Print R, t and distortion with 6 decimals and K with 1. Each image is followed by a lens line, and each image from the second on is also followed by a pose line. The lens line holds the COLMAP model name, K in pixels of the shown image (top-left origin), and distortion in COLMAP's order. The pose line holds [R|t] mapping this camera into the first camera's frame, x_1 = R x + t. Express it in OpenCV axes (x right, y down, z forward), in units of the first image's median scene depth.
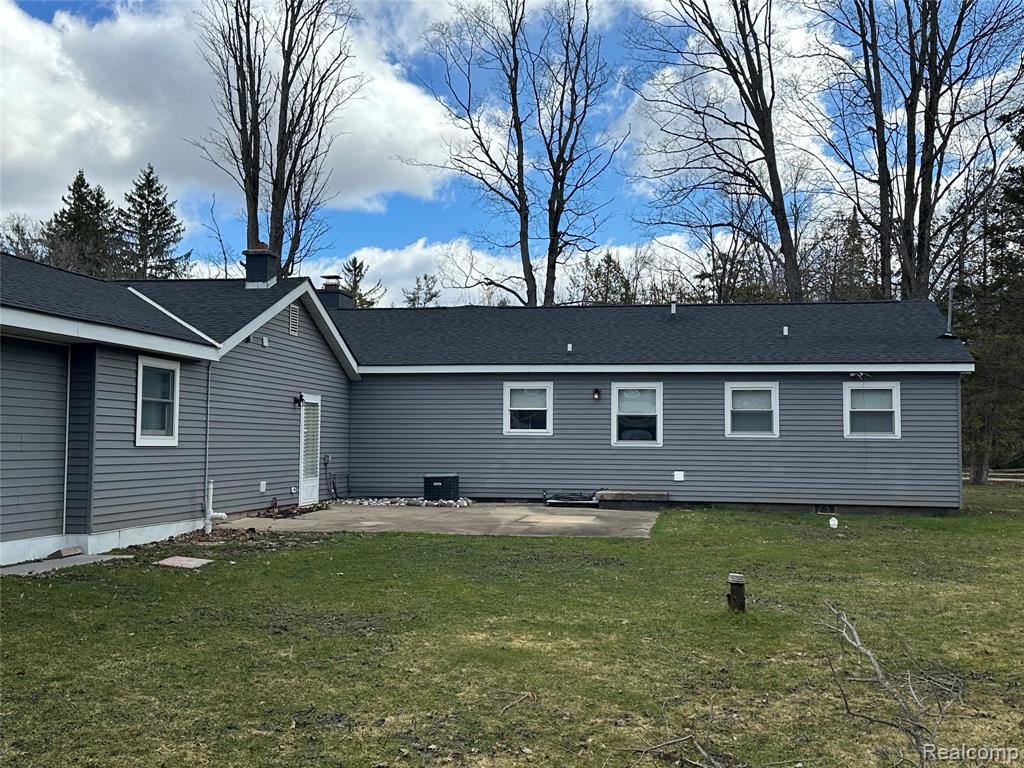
lens RADIAL K [[1090.8, 0, 512.0], [0, 1090.8, 384.0], [0, 0, 1]] dist [0.122957, -0.017083]
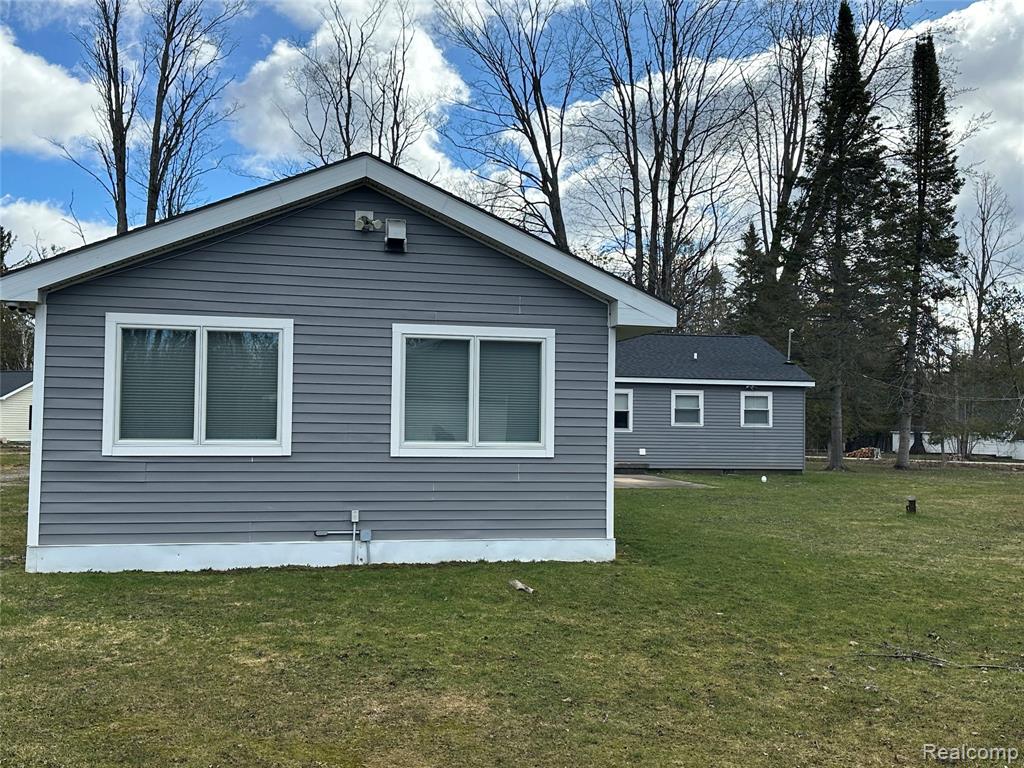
lens RADIAL K [[1085.9, 0, 512.0], [0, 1085.9, 384.0], [0, 0, 1]] dist [0.153995, -0.323214]
pose [[0.923669, 0.018267, 0.382756, -0.311381], [-0.025492, 0.999580, 0.013812, -0.013190], [-0.382343, -0.022515, 0.923746, -0.164227]]
